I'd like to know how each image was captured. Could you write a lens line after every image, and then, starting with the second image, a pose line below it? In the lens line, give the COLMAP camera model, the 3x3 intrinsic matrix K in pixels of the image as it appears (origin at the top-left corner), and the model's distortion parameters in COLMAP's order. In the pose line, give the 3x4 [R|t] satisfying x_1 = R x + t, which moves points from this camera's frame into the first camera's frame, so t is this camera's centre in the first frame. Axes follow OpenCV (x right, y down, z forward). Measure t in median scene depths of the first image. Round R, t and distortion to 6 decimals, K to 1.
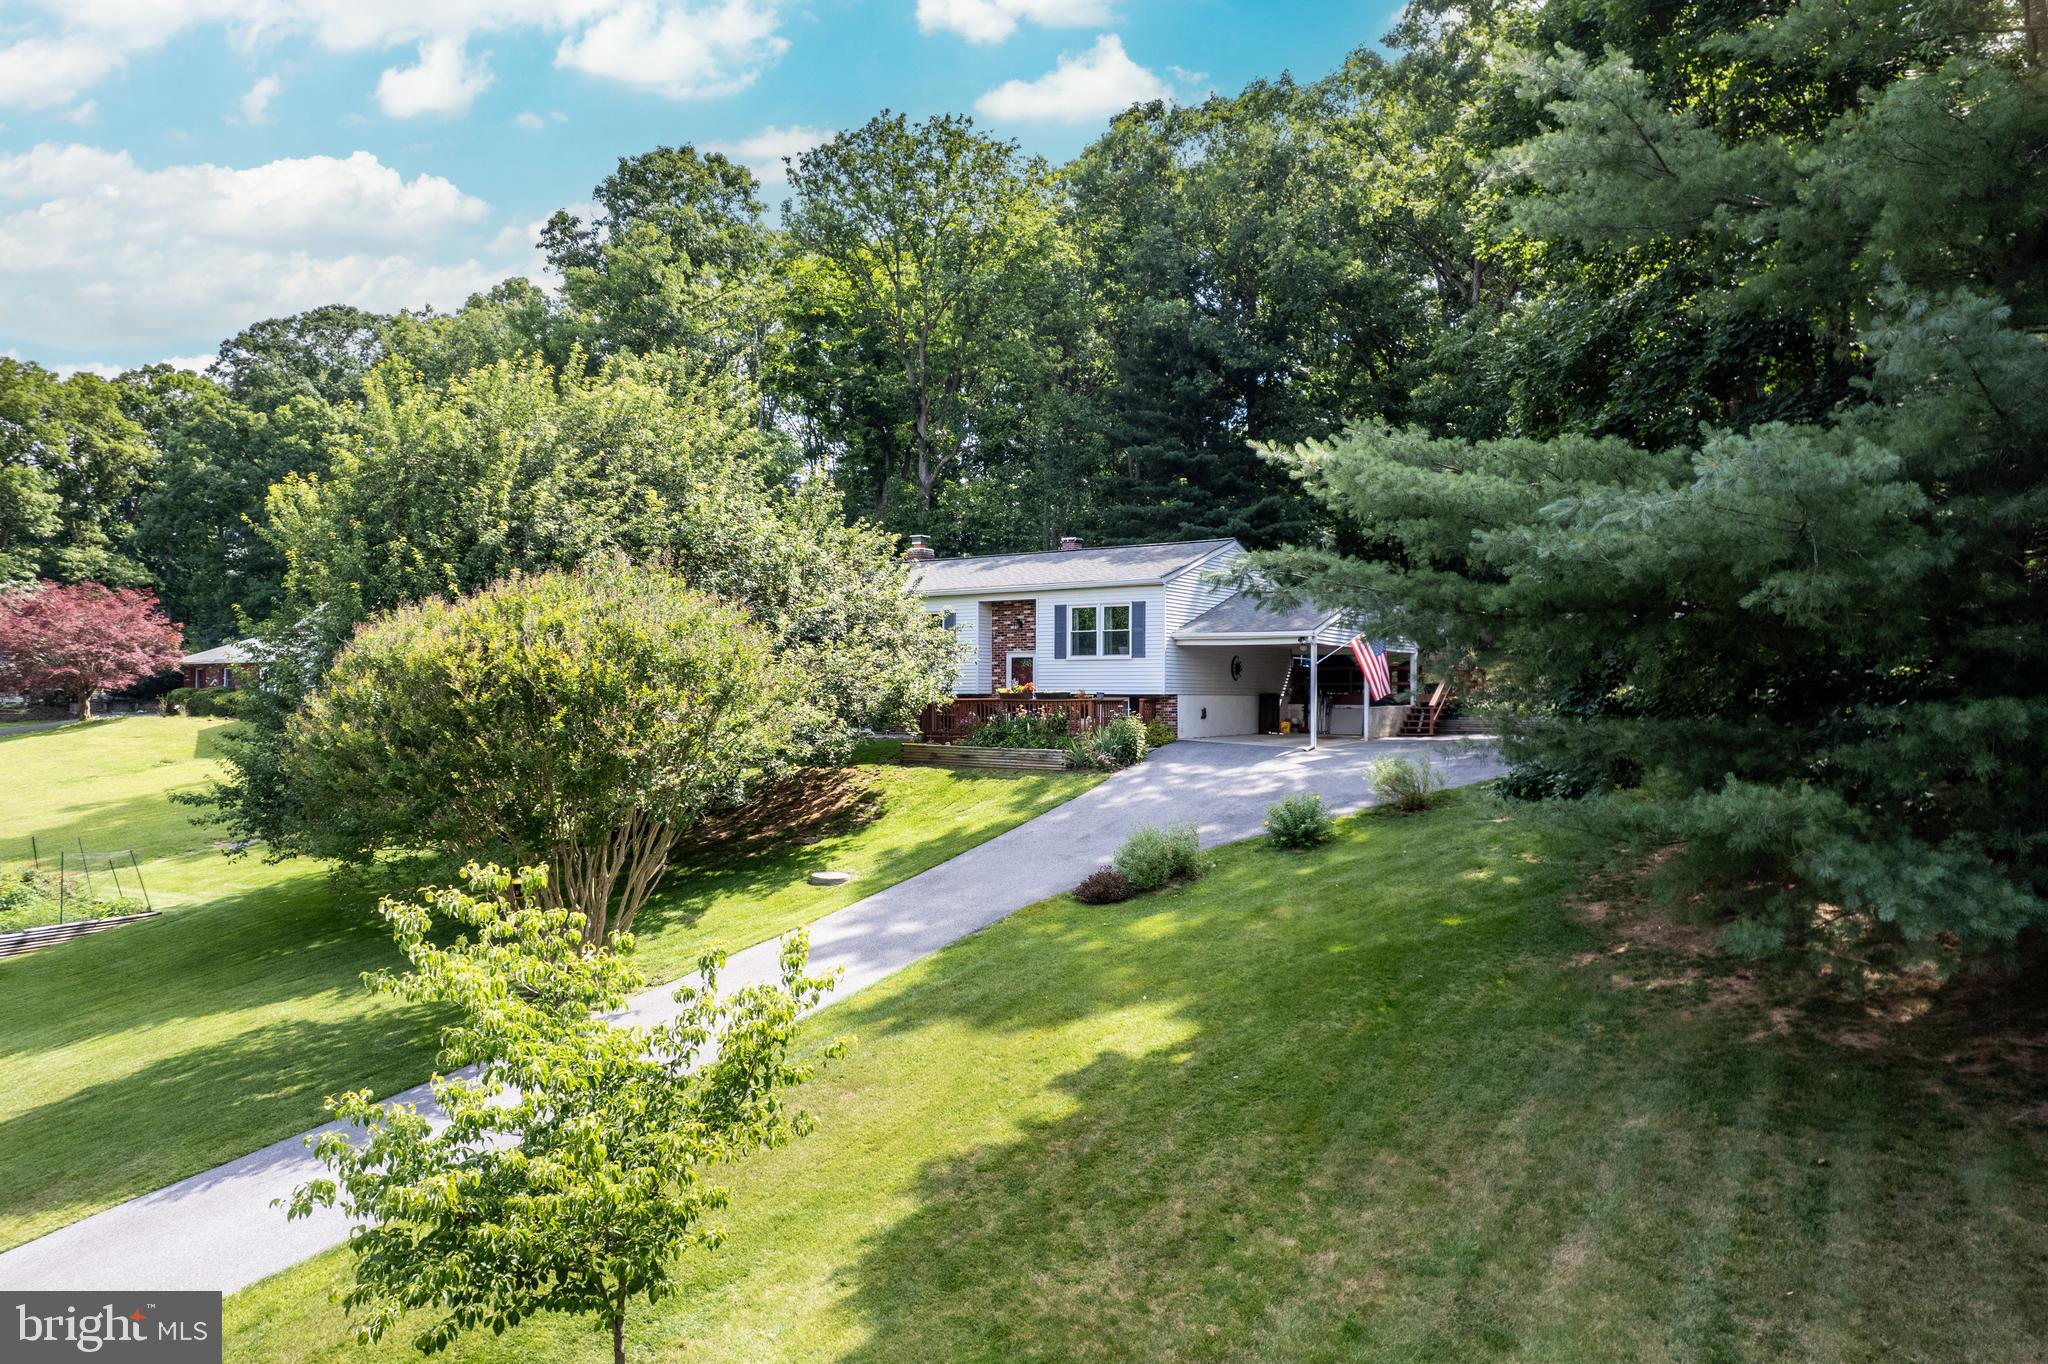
lens RADIAL K [[1297.1, 0, 1043.5], [0, 1297.1, 692.9], [0, 0, 1]] dist [-0.081656, 0.070098]
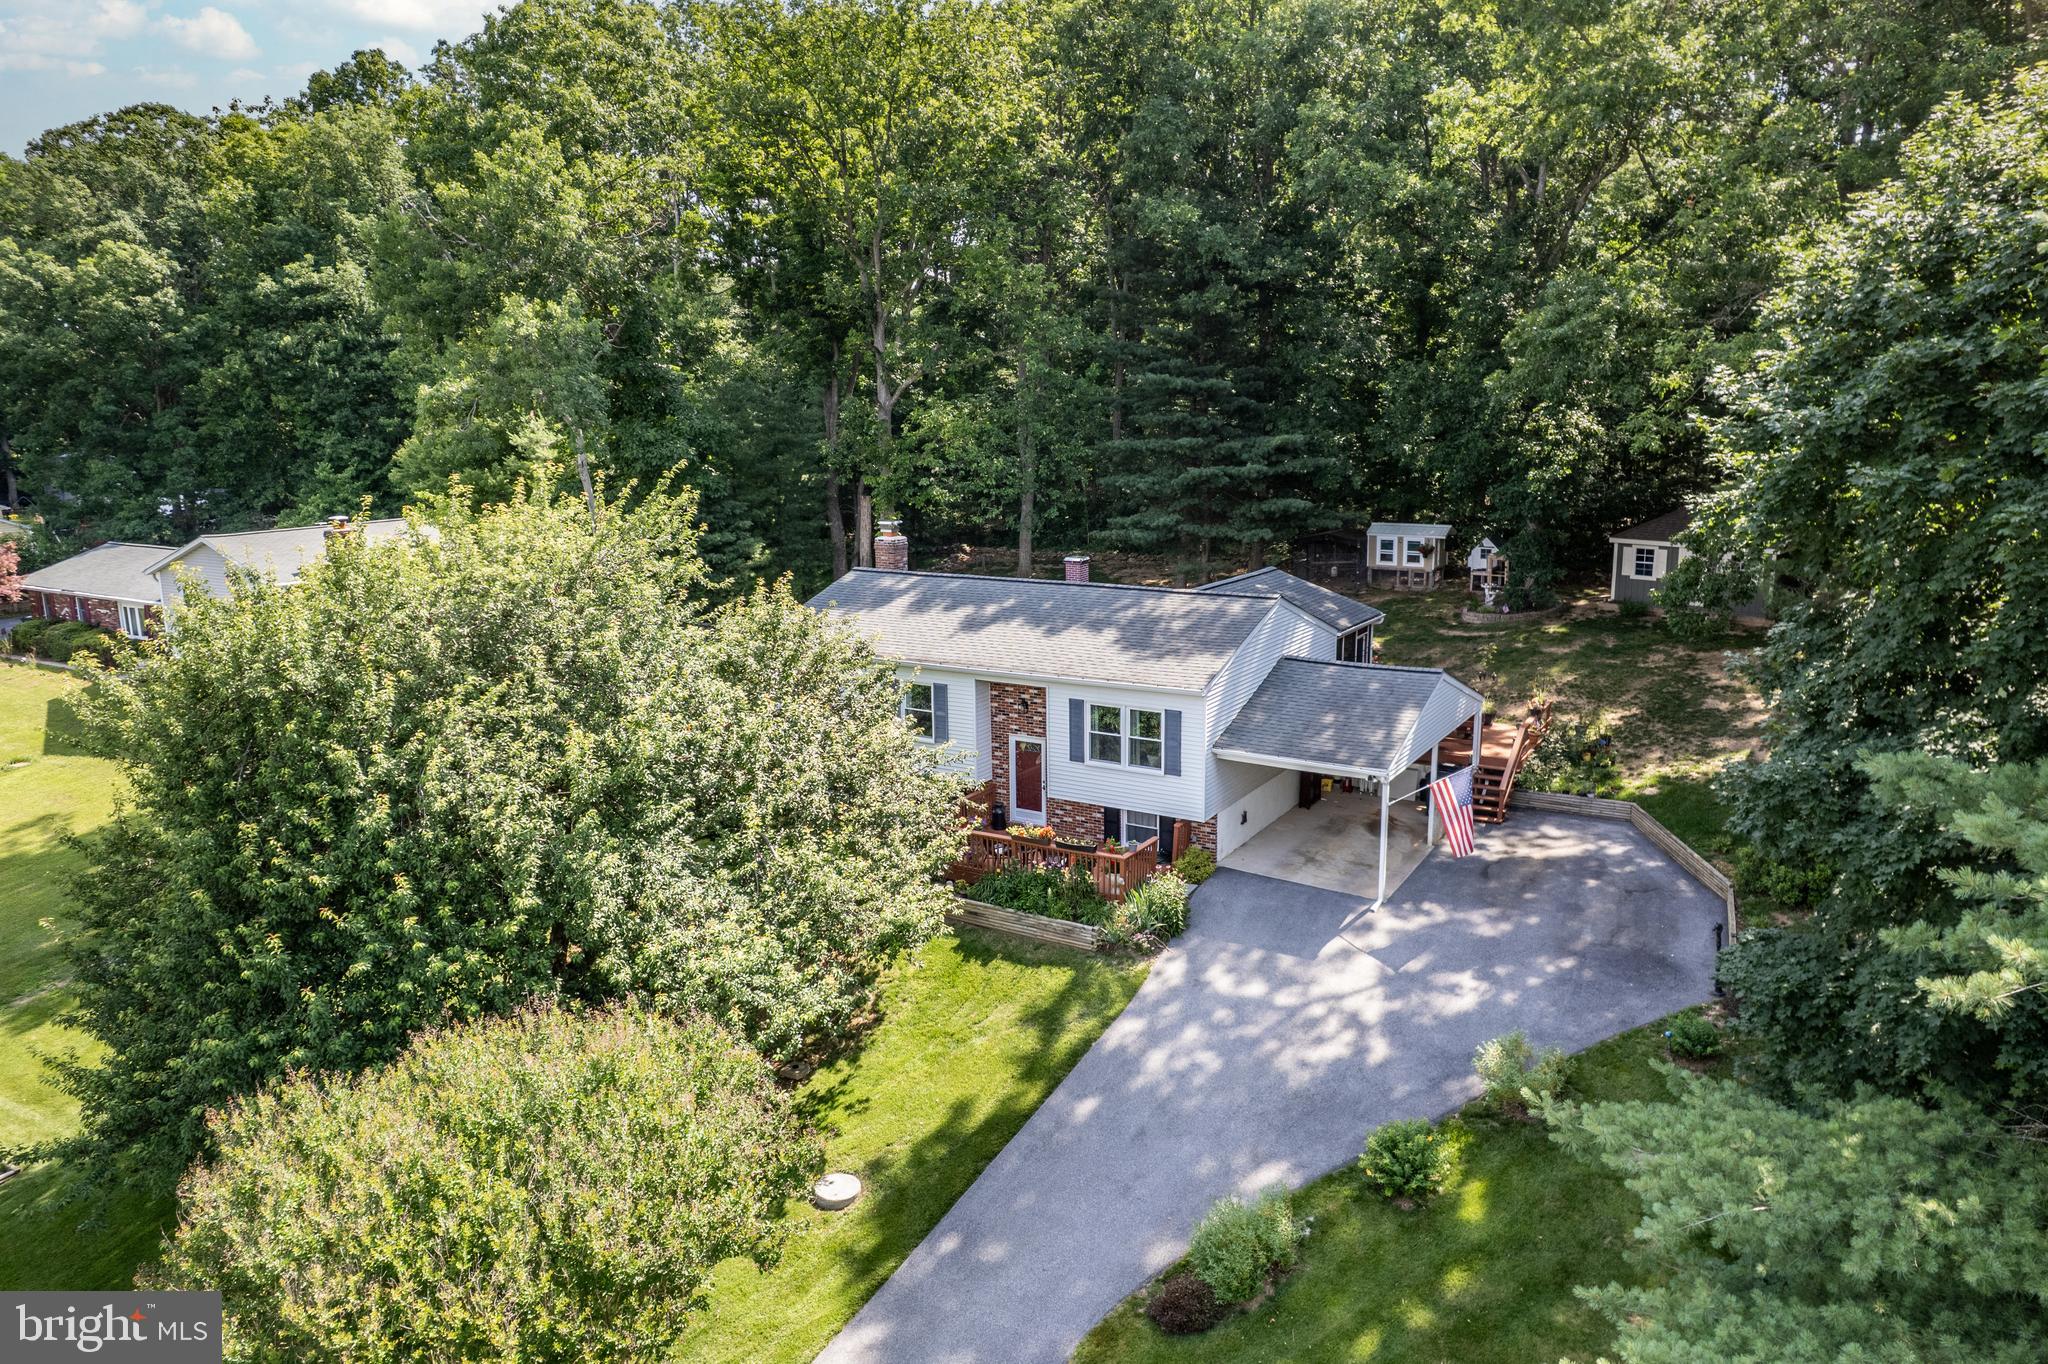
lens RADIAL K [[1335.8, 0, 1038.9], [0, 1335.8, 687.4], [0, 0, 1]] dist [-0.080962, 0.070847]
pose [[0.998977, -0.027740, 0.035711, -0.041026], [0.019653, 0.977587, 0.209614, -0.254769], [-0.040725, -0.208698, 0.977132, 0.161209]]
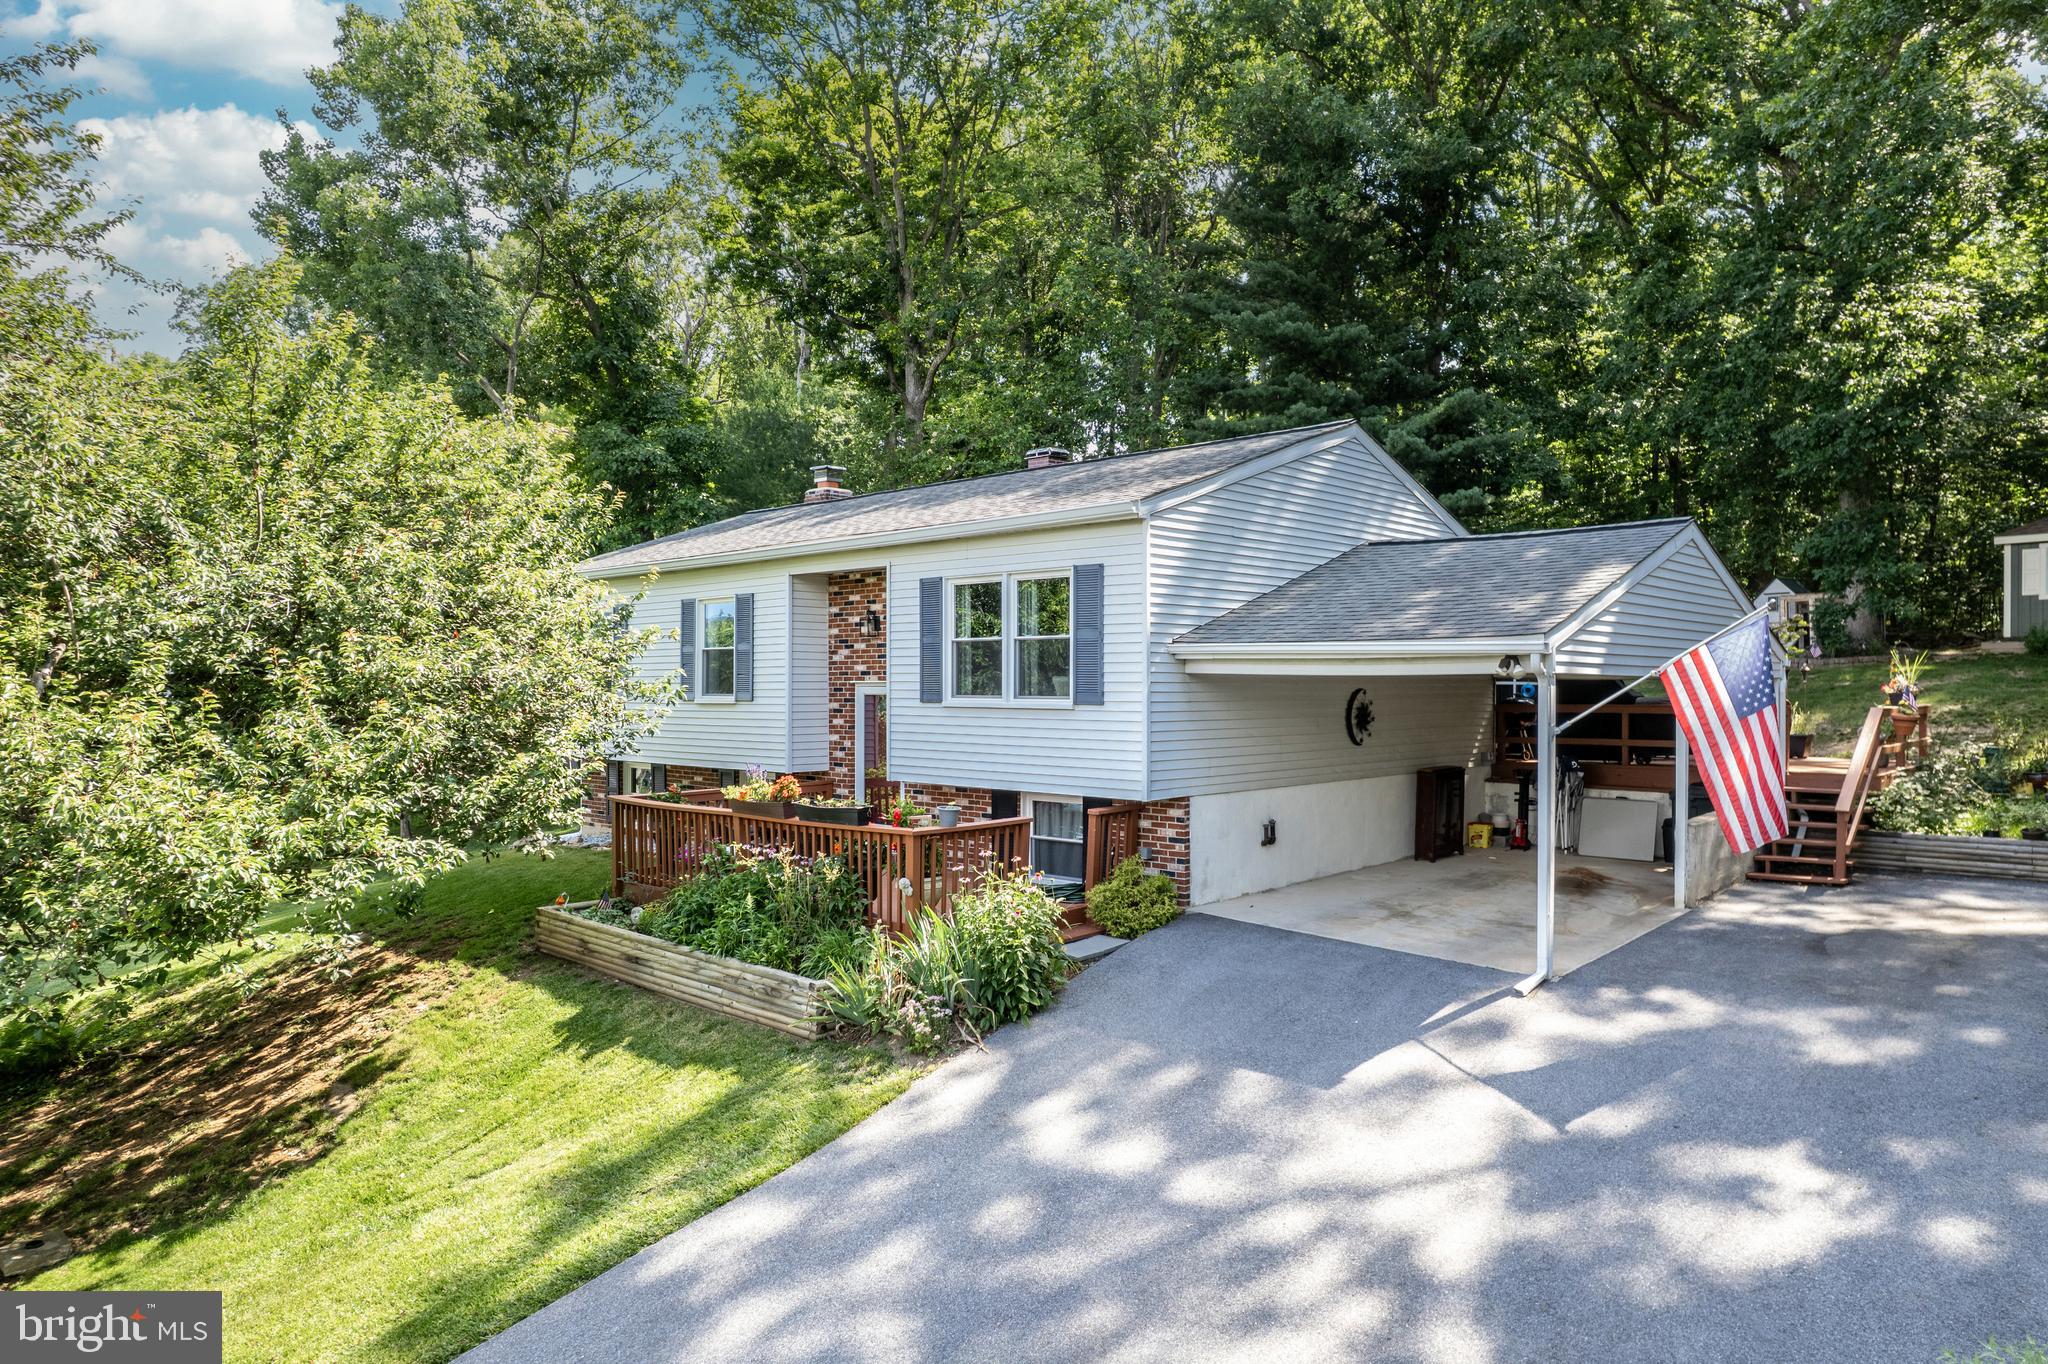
lens RADIAL K [[1297.1, 0, 1043.5], [0, 1297.1, 692.9], [0, 0, 1]] dist [-0.081656, 0.070098]
pose [[0.987539, -0.003168, -0.157340, 0.117091], [0.004937, 0.999929, 0.010858, -0.033929], [0.157295, -0.011499, 0.987485, 0.576372]]
